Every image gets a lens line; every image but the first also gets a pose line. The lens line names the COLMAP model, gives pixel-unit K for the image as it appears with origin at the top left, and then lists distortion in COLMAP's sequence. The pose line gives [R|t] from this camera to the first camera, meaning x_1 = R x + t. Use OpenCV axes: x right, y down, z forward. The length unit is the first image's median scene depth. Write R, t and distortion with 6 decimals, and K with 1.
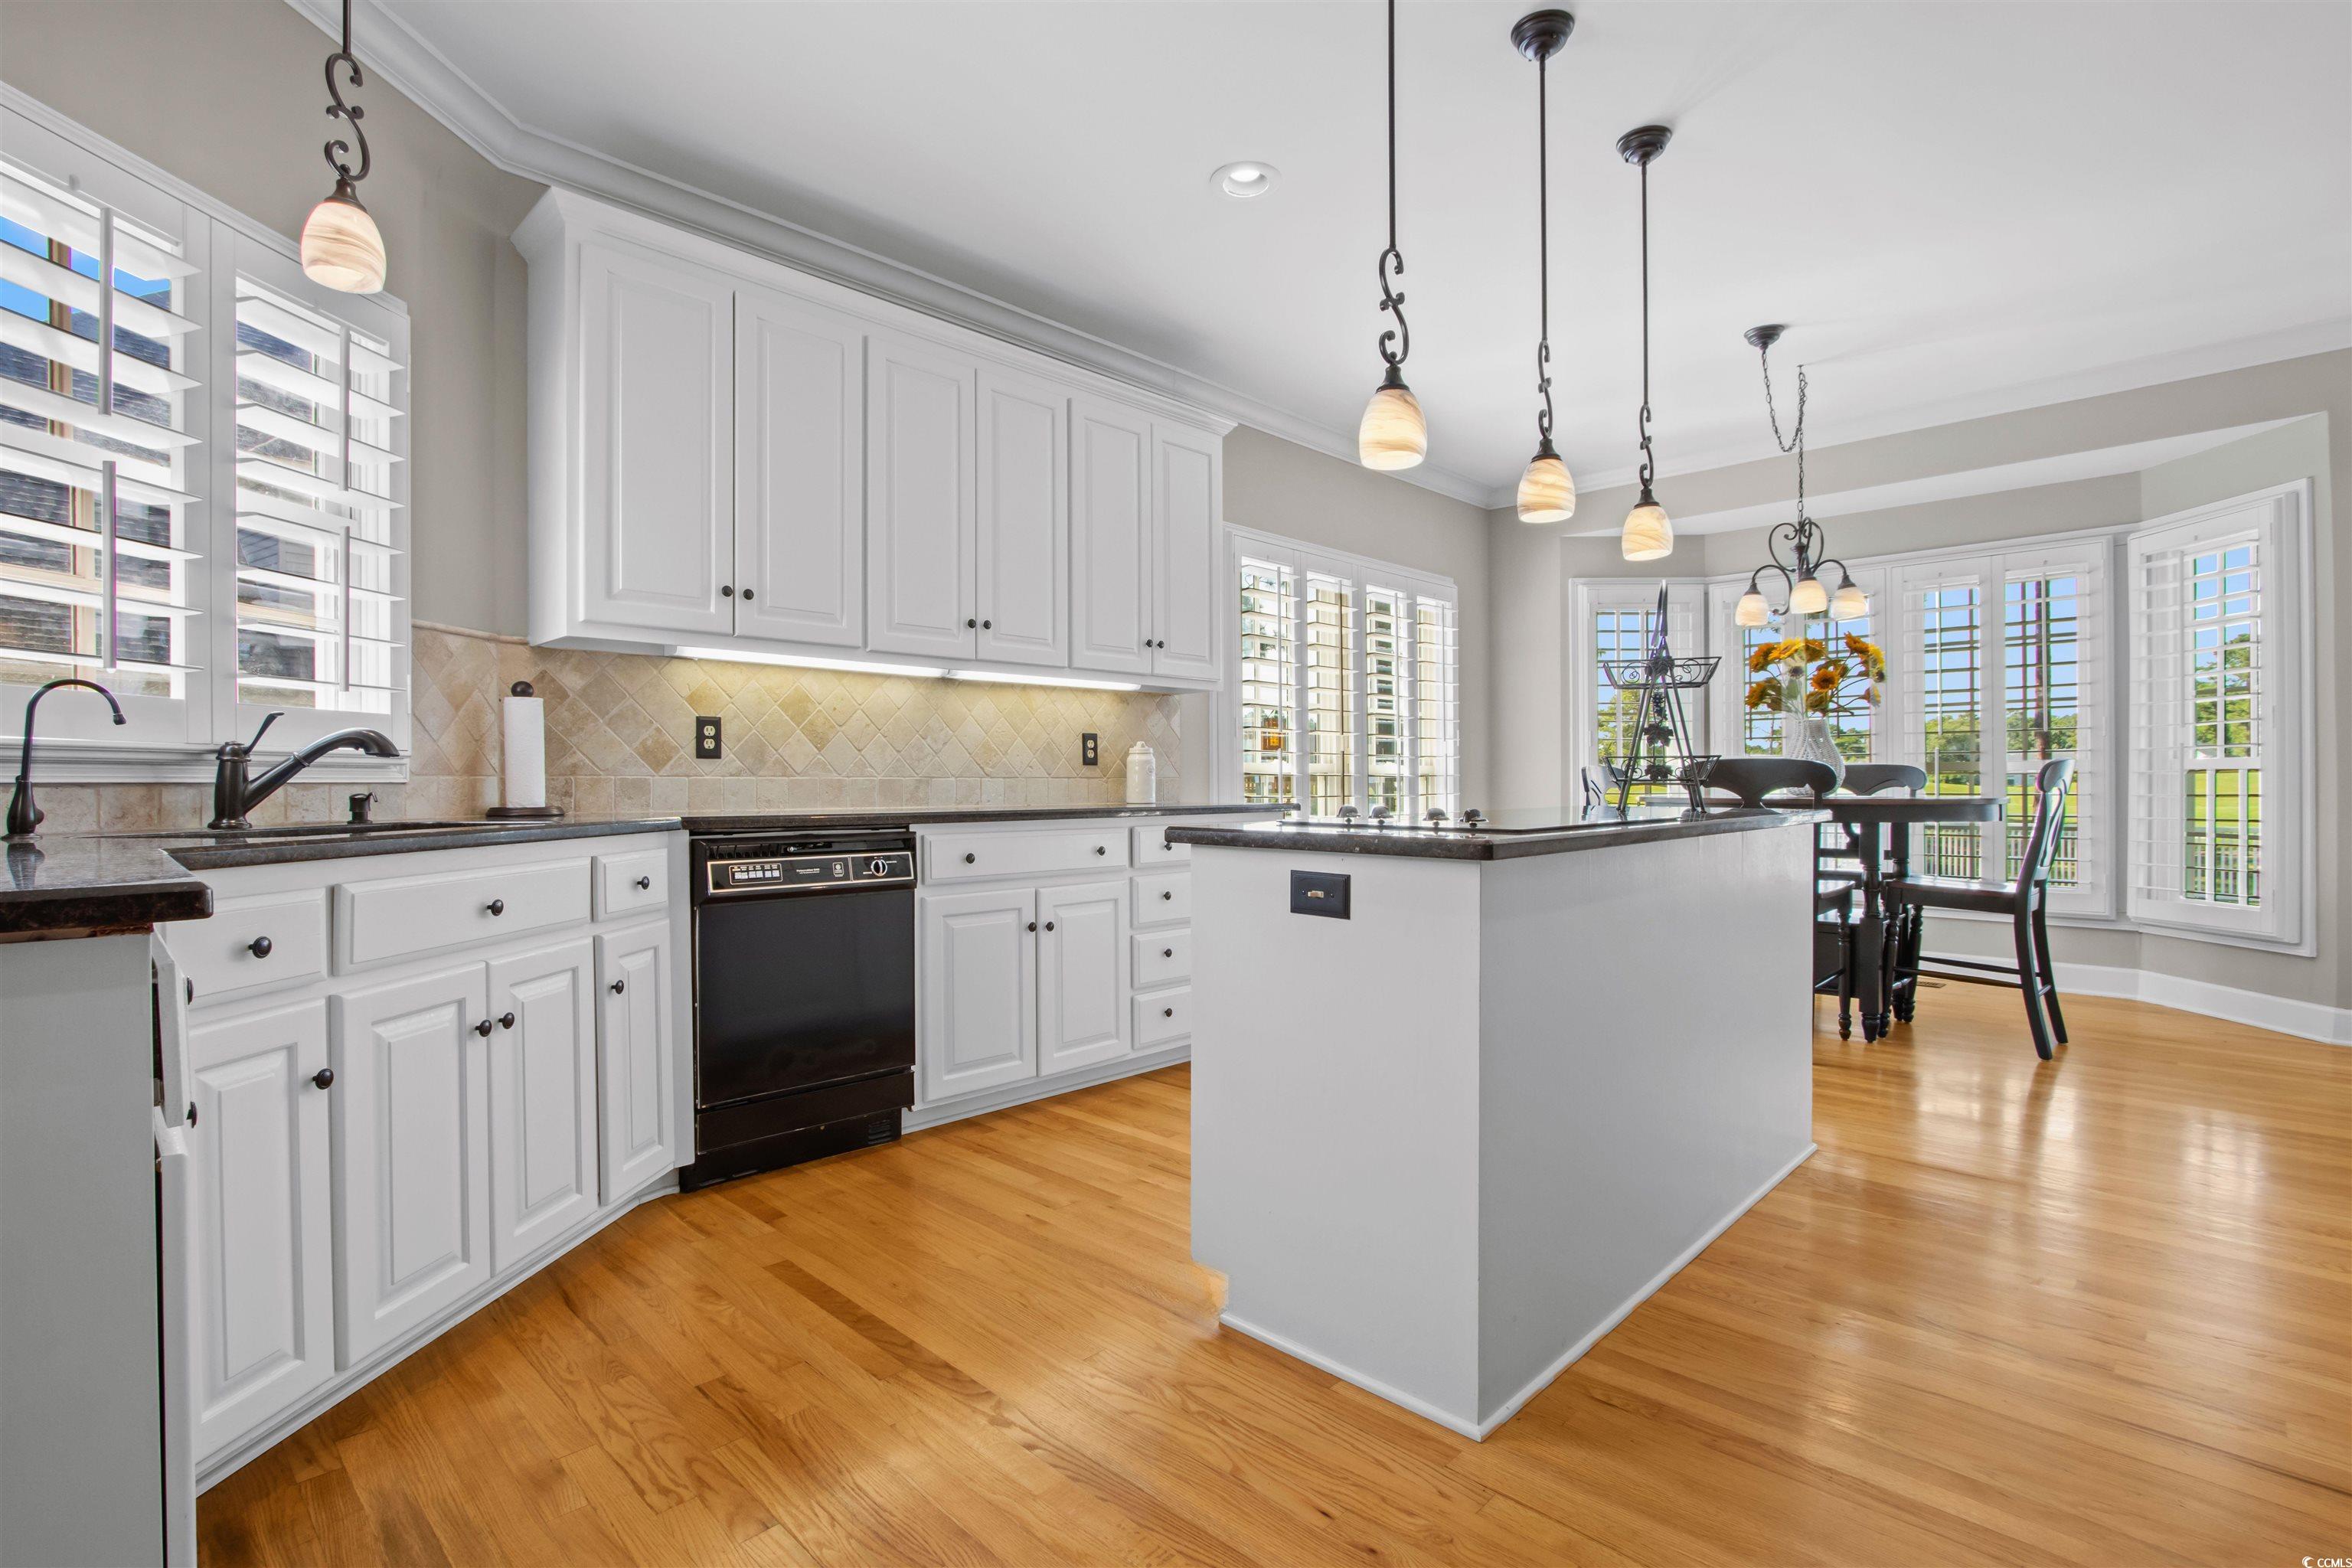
lens RADIAL K [[1110.3, 0, 1161.1], [0, 1110.3, 791.5], [0, 0, 1]] dist [-0.020793, 0.004750]
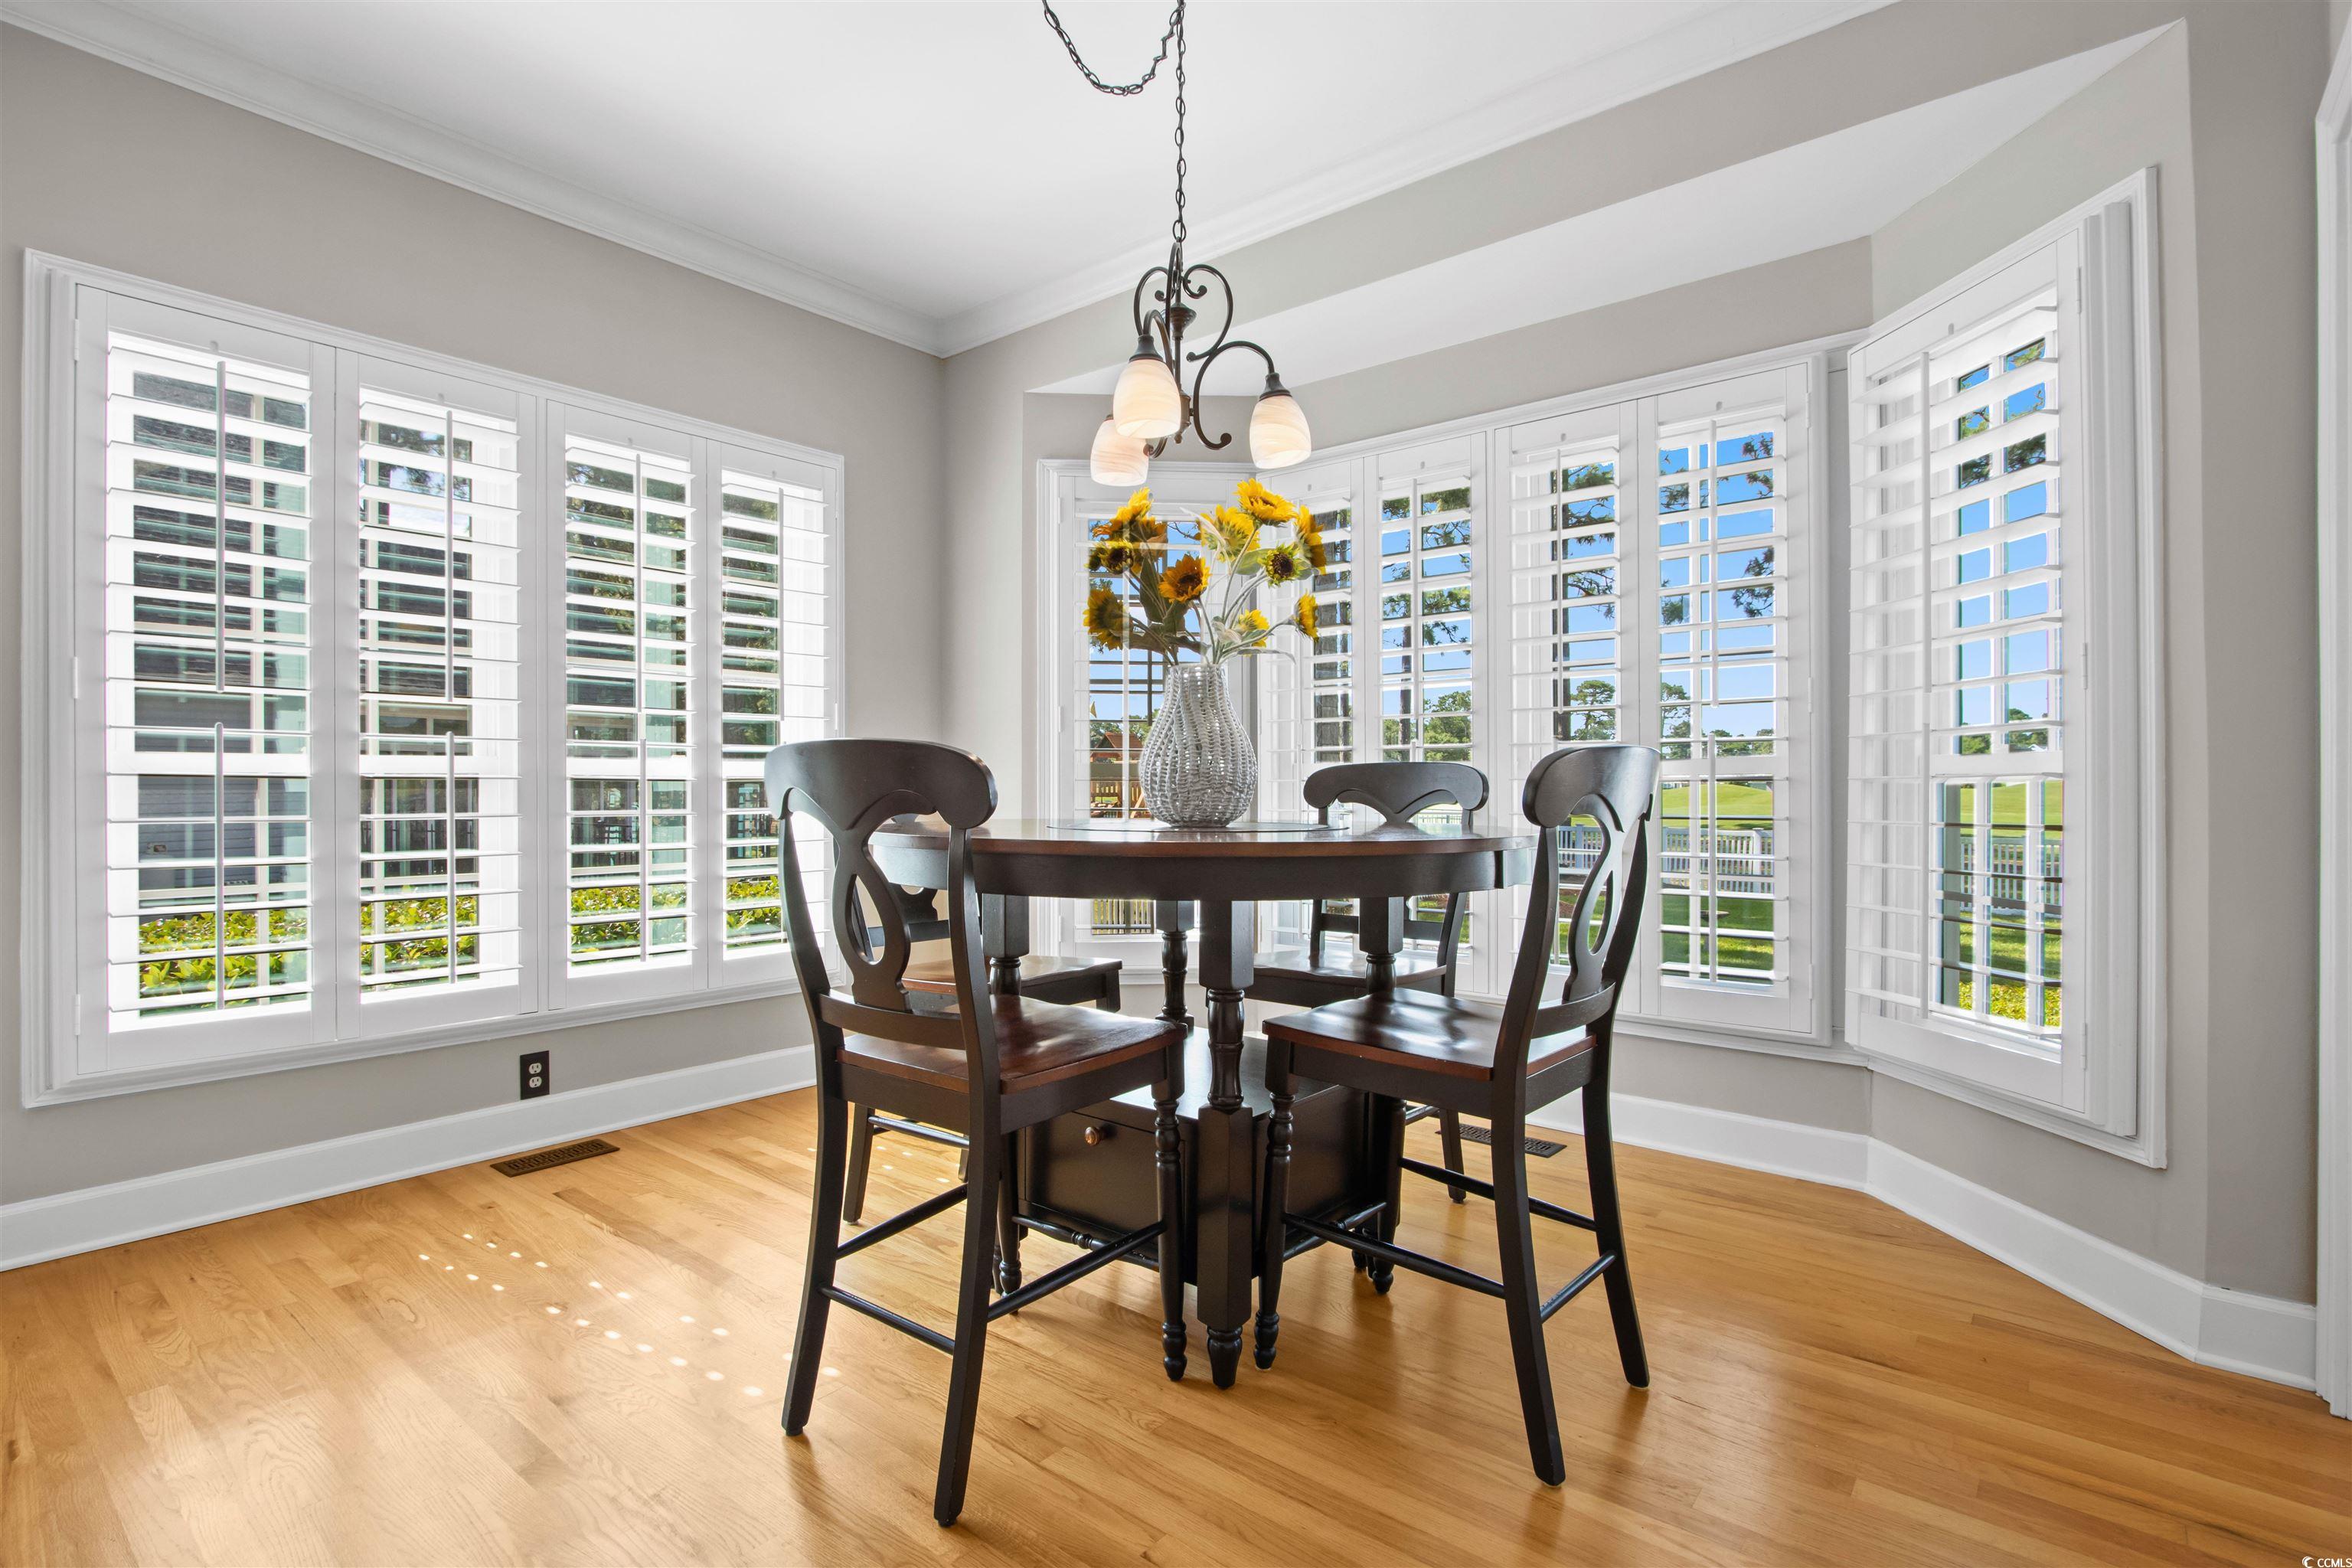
lens RADIAL K [[1110.3, 0, 1183.2], [0, 1110.3, 786.9], [0, 0, 1]] dist [-0.020793, 0.004750]
pose [[0.996551, 0.007694, 0.082625, 0.510923], [-0.007013, 0.999939, -0.008533, -0.007134], [-0.082685, 0.007924, 0.996544, 0.483248]]
